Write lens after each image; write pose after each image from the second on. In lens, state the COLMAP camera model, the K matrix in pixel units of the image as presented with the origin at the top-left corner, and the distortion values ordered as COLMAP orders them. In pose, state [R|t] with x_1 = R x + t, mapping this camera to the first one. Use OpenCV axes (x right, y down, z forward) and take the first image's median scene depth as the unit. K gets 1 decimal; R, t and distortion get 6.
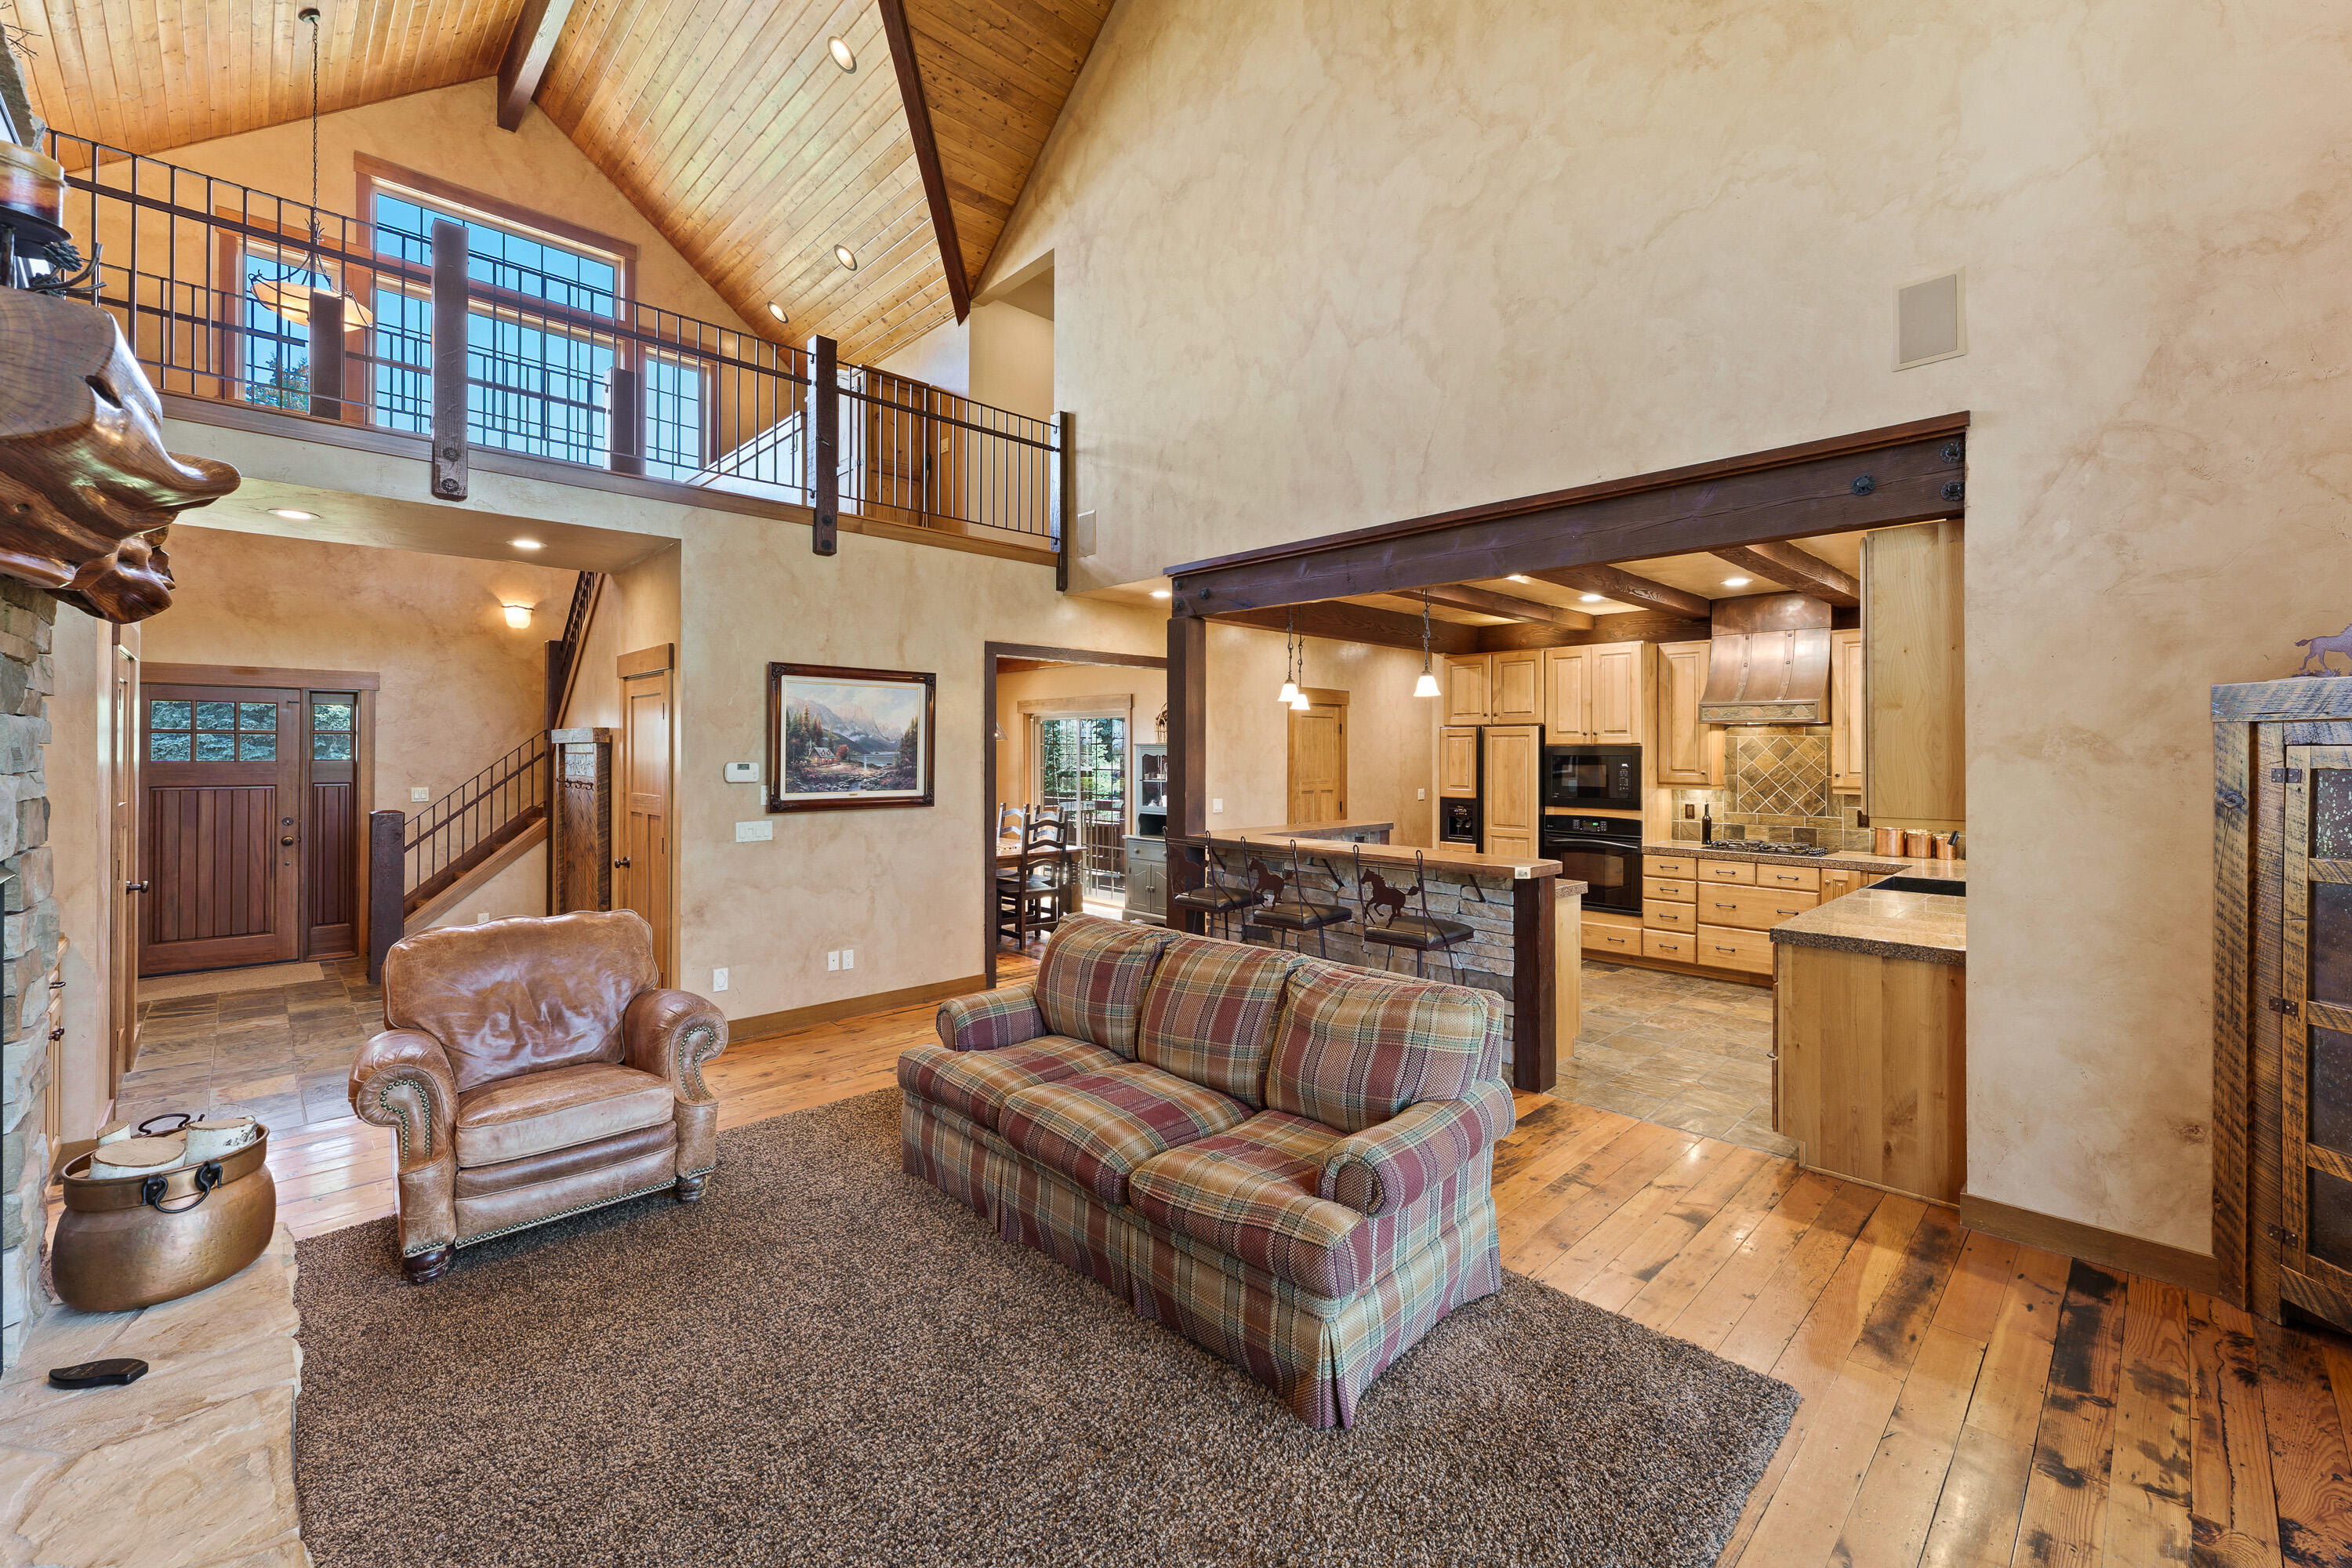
lens RADIAL K [[960.3, 0, 1262.8], [0, 960.3, 749.5], [0, 0, 1]] dist [0.001628, 0.000000]
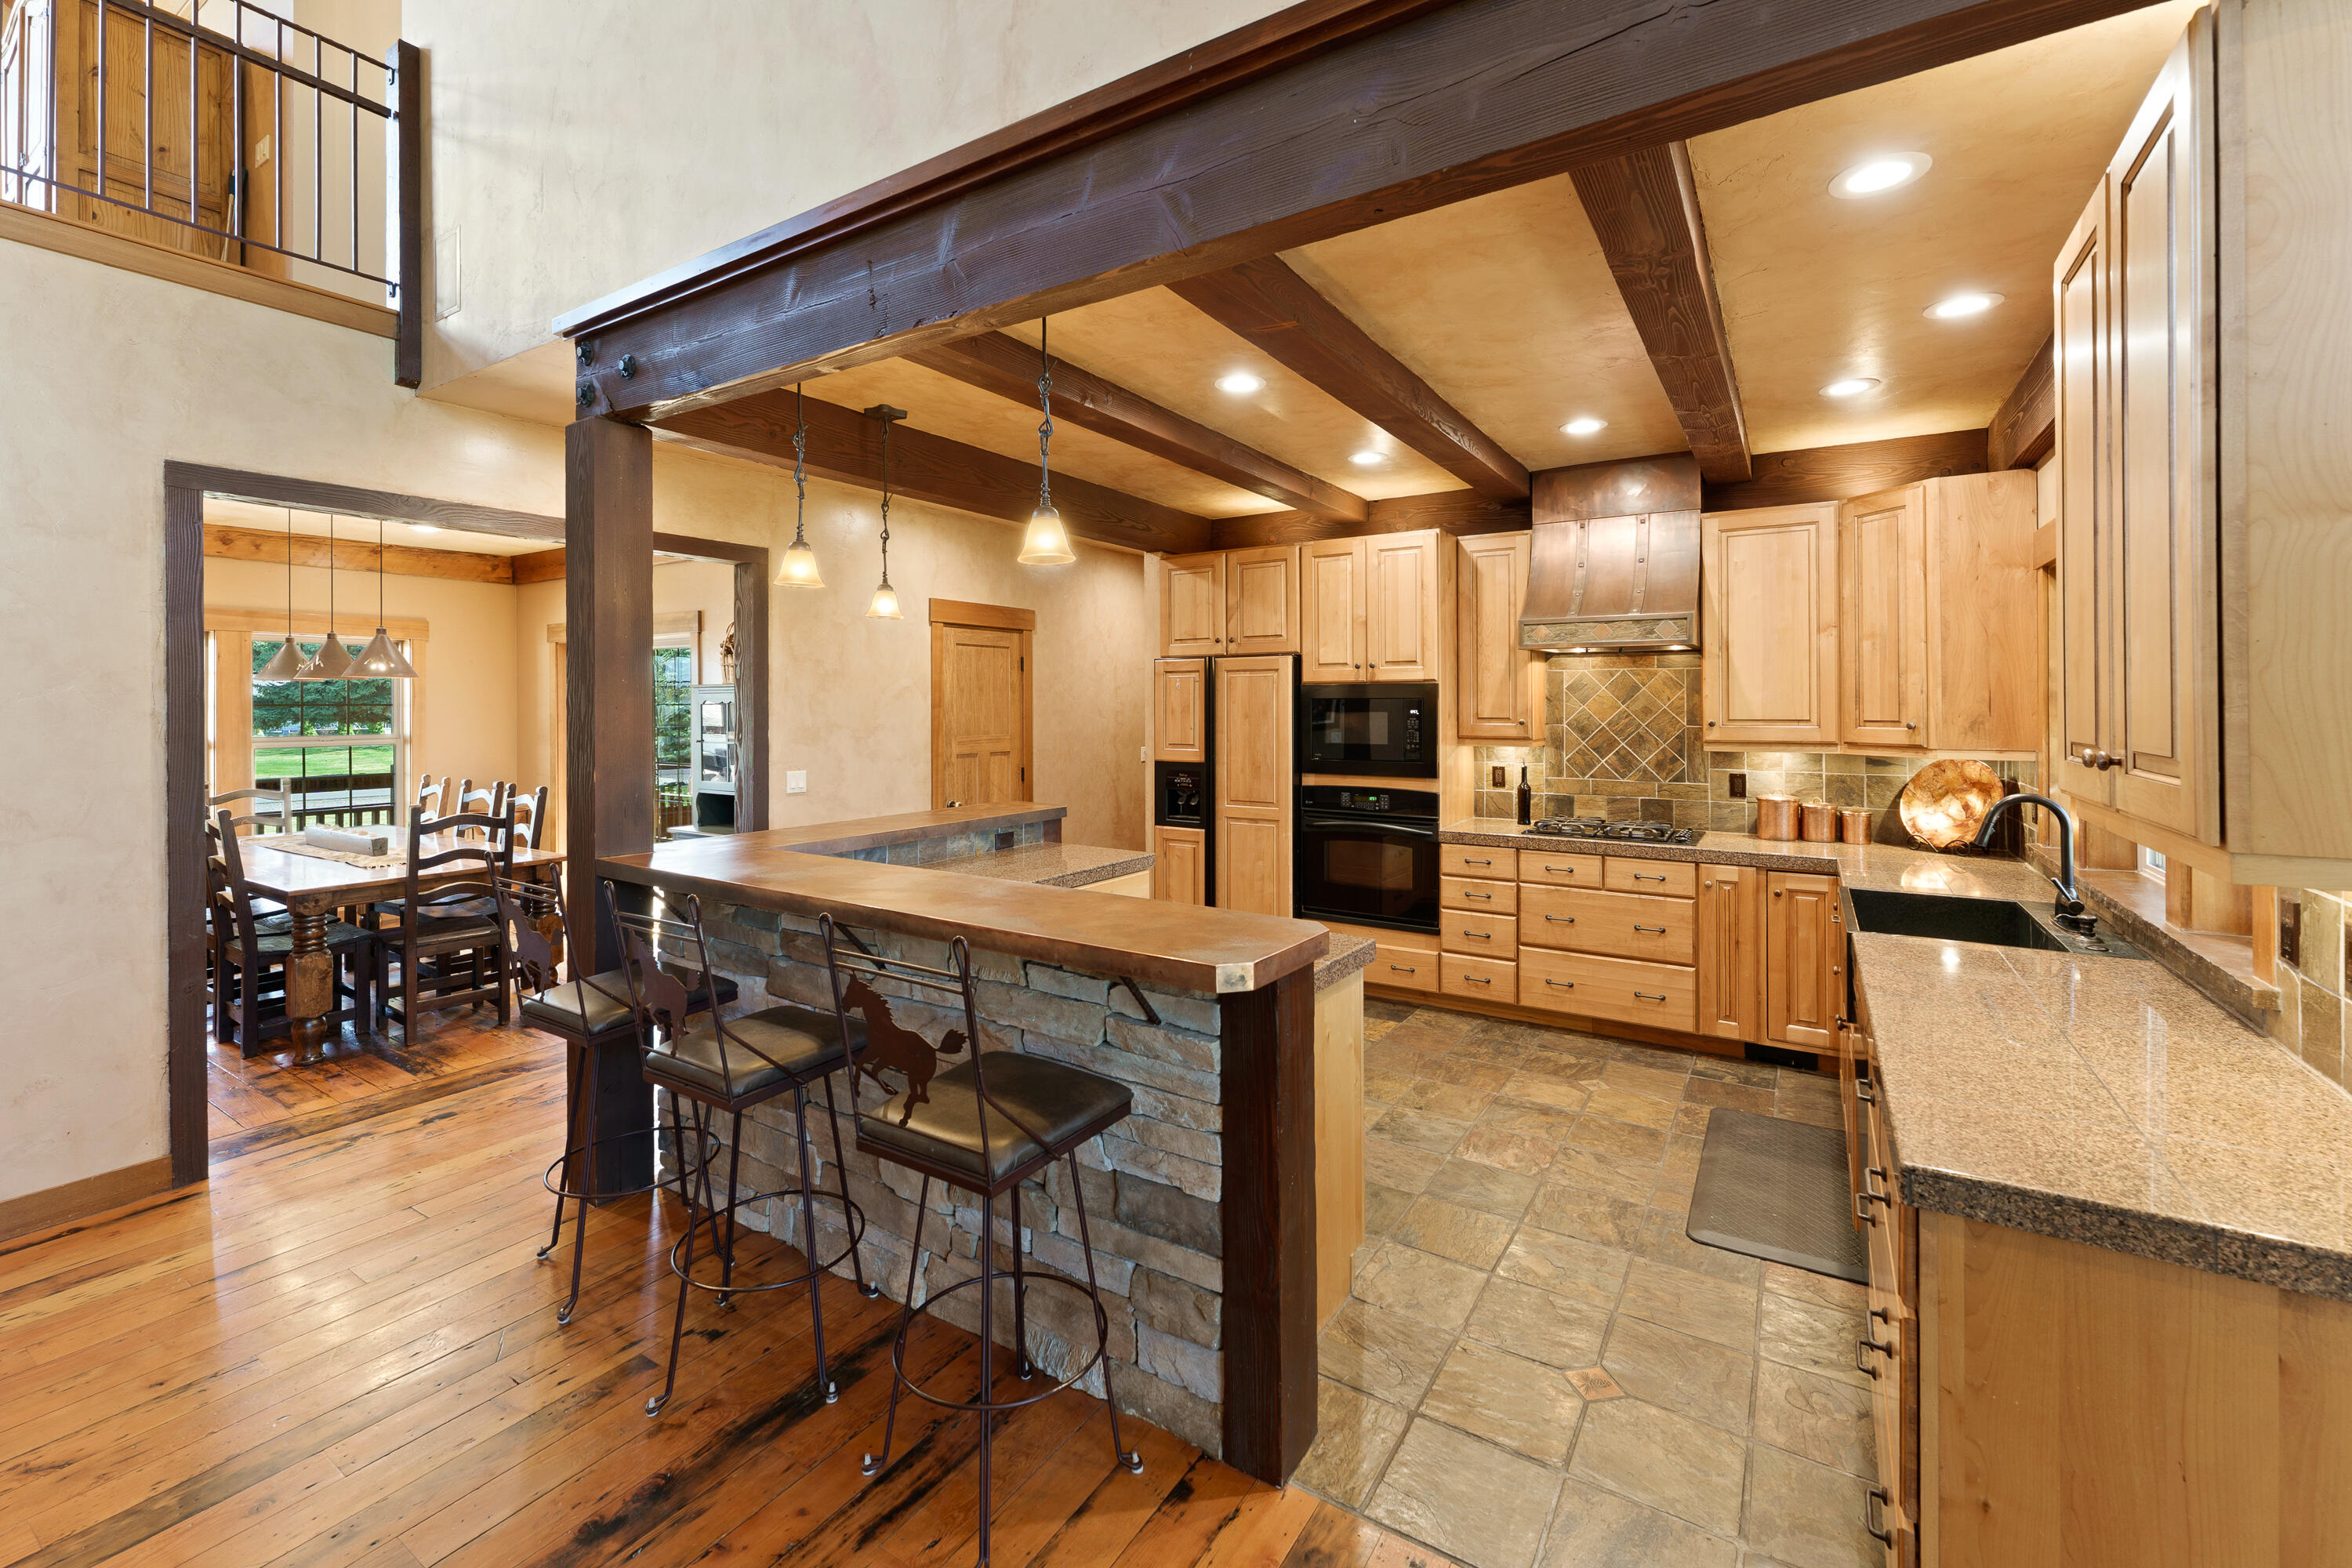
lens RADIAL K [[960.3, 0, 1221.2], [0, 960.3, 702.9], [0, 0, 1]] dist [0.001628, 0.000000]
pose [[0.980857, -0.005268, 0.194657, 0.112745], [0.005017, 0.999986, 0.001780, 0.008168], [-0.194664, -0.000769, 0.980870, 0.366229]]
